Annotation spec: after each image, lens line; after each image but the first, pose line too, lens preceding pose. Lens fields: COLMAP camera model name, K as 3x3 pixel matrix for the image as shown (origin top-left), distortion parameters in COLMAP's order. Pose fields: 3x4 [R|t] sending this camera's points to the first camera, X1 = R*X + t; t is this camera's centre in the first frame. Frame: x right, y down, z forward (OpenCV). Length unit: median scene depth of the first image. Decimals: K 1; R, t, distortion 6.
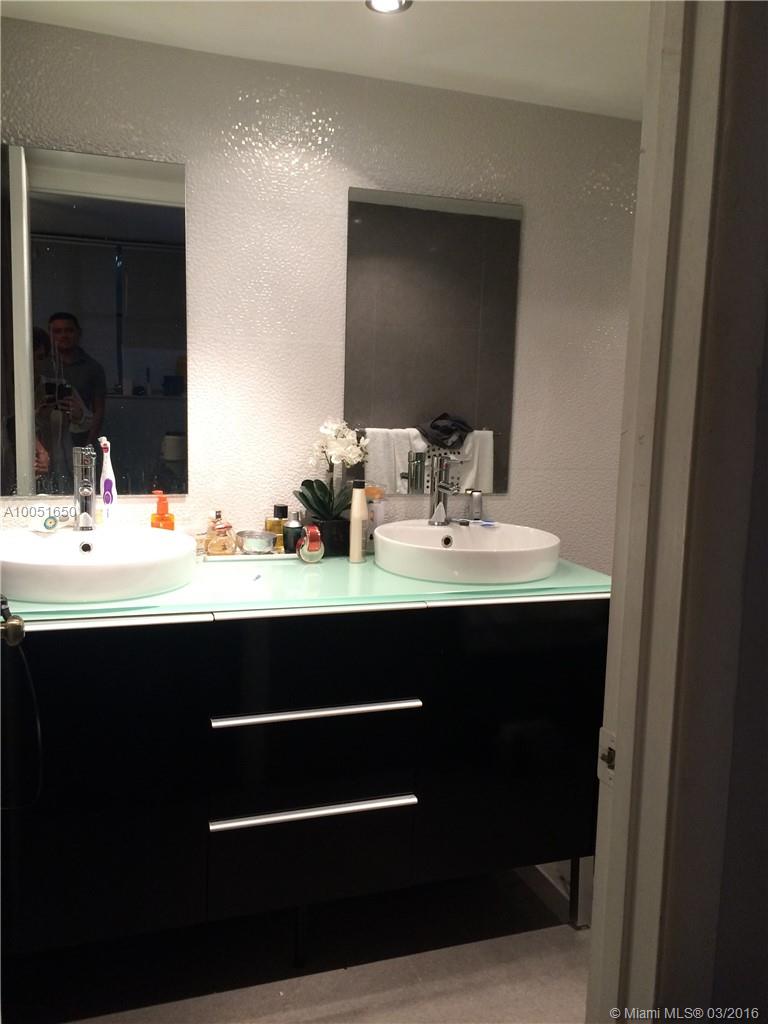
lens RADIAL K [[871.6, 0, 384.6], [0, 871.6, 513.7], [0, 0, 1]] dist [0.024939, -0.052776]
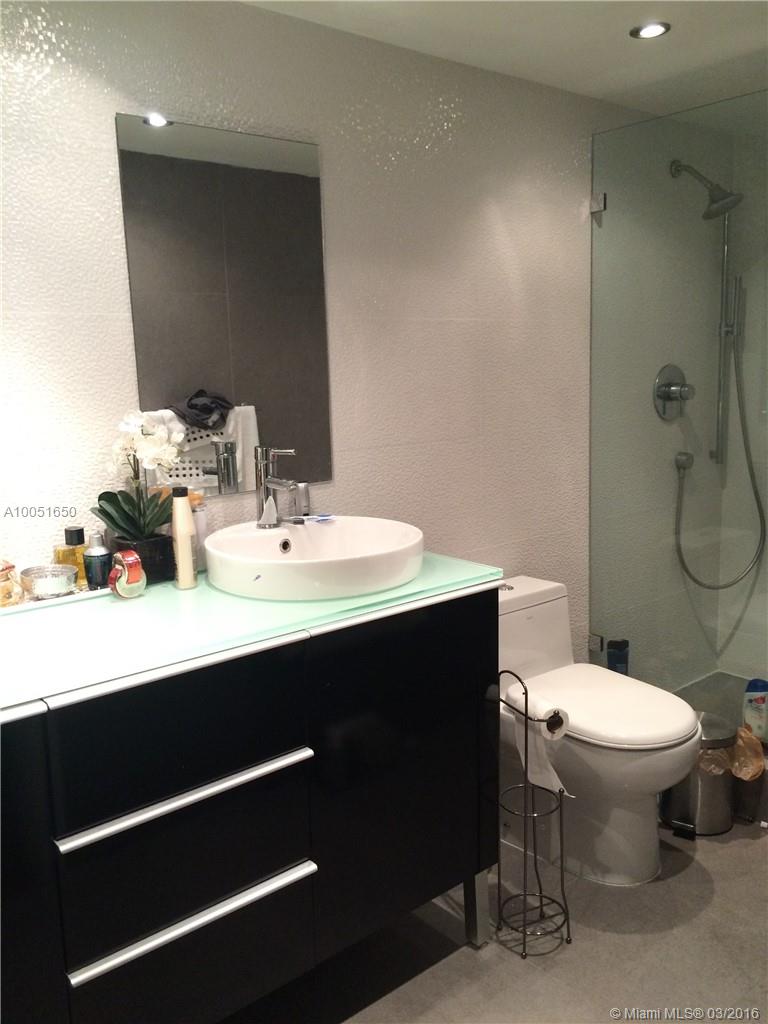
lens RADIAL K [[871.6, 0, 383.8], [0, 871.6, 510.4], [0, 0, 1]] dist [0.024939, -0.052776]
pose [[0.931393, -0.116816, 0.344762, -0.128401], [0.103991, 0.993027, 0.055531, -0.039890], [-0.348845, -0.015869, 0.937046, 0.178926]]
